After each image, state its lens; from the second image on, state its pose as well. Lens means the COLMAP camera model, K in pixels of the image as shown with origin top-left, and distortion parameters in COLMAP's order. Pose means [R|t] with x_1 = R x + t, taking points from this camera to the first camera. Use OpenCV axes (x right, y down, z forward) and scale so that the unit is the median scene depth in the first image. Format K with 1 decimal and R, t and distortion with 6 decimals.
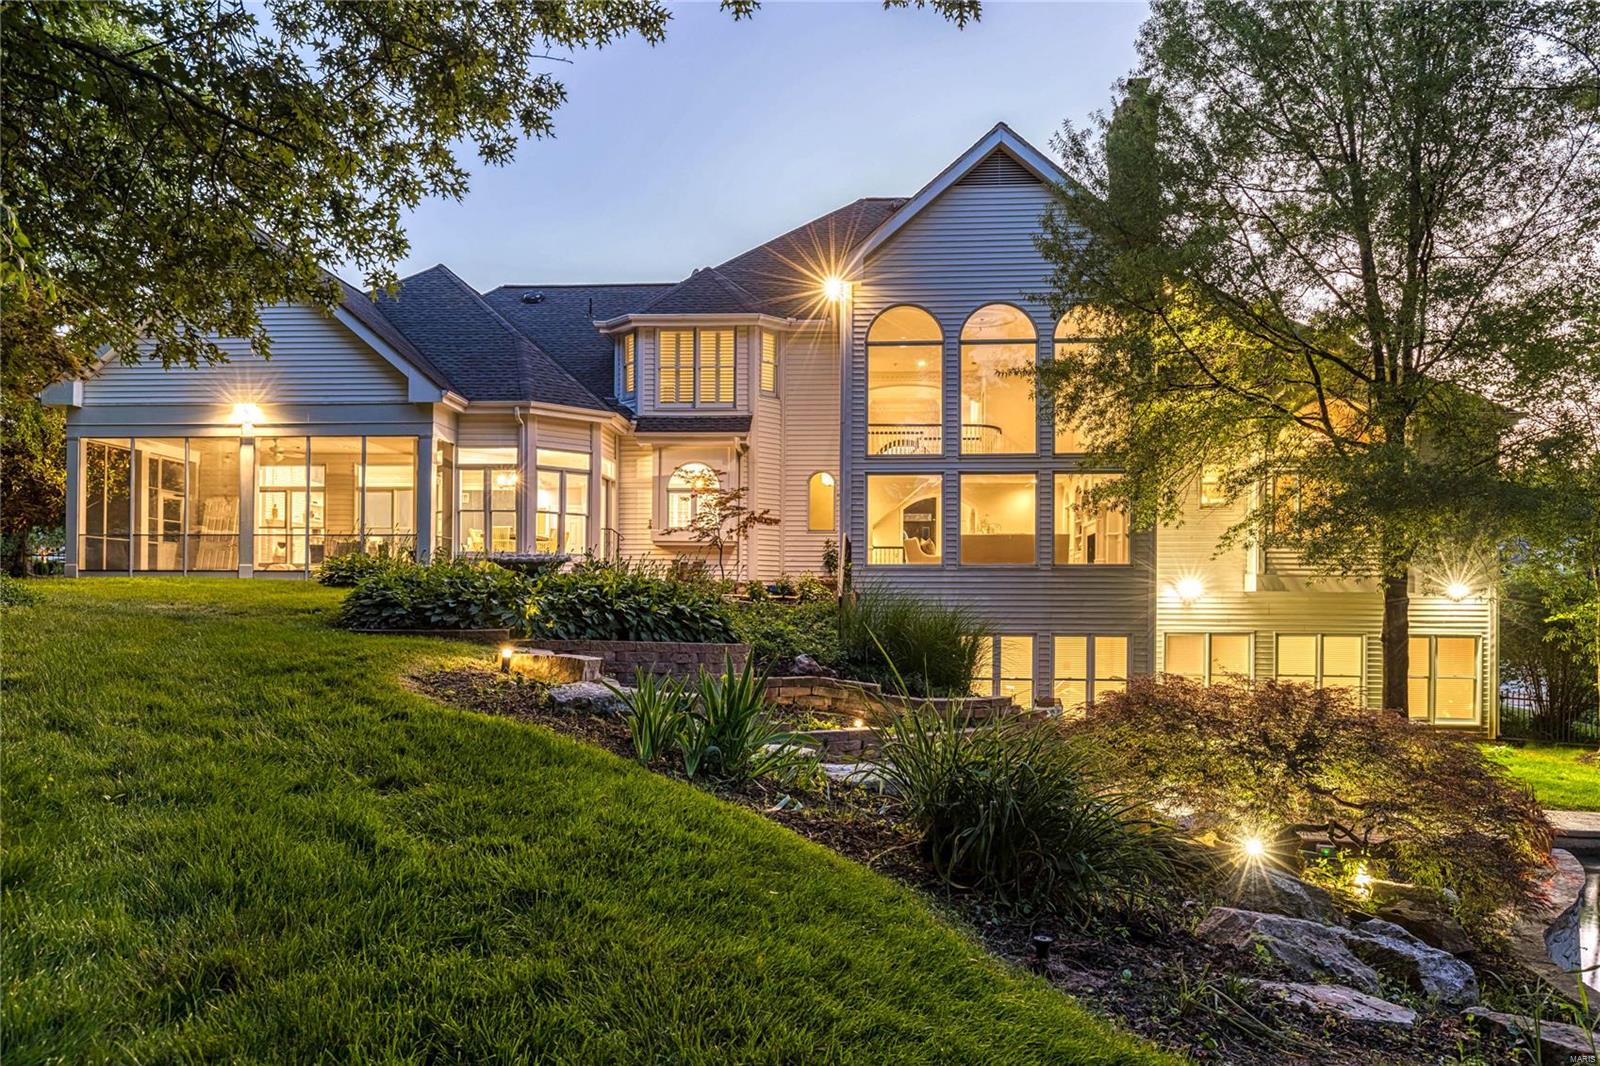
lens RADIAL K [[1139.0, 0, 798.6], [0, 1139.0, 601.3], [0, 0, 1]] dist [-0.003879, -0.001500]
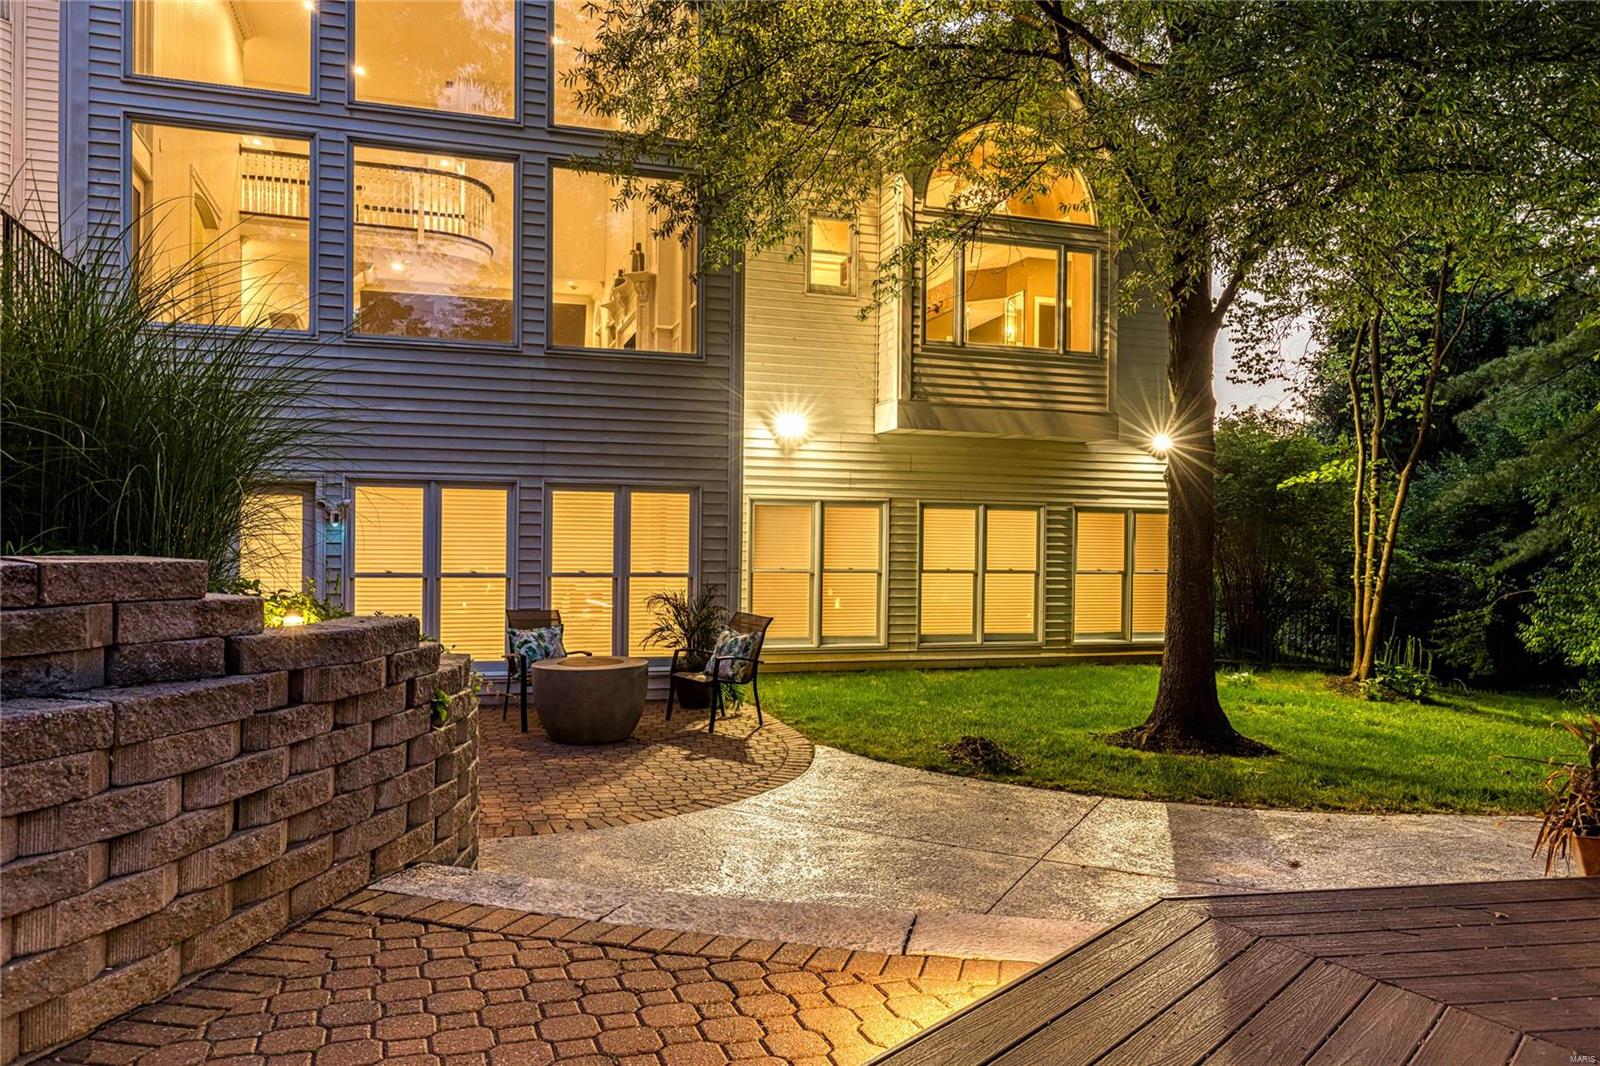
lens RADIAL K [[1134.8, 0, 813.9], [0, 1134.8, 550.8], [0, 0, 1]] dist [-0.003527, -0.001107]
pose [[0.921501, 0.001942, 0.388371, 0.128113], [-0.006415, 0.999927, 0.010221, 0.048831], [-0.388323, -0.011911, 0.921446, 0.459868]]
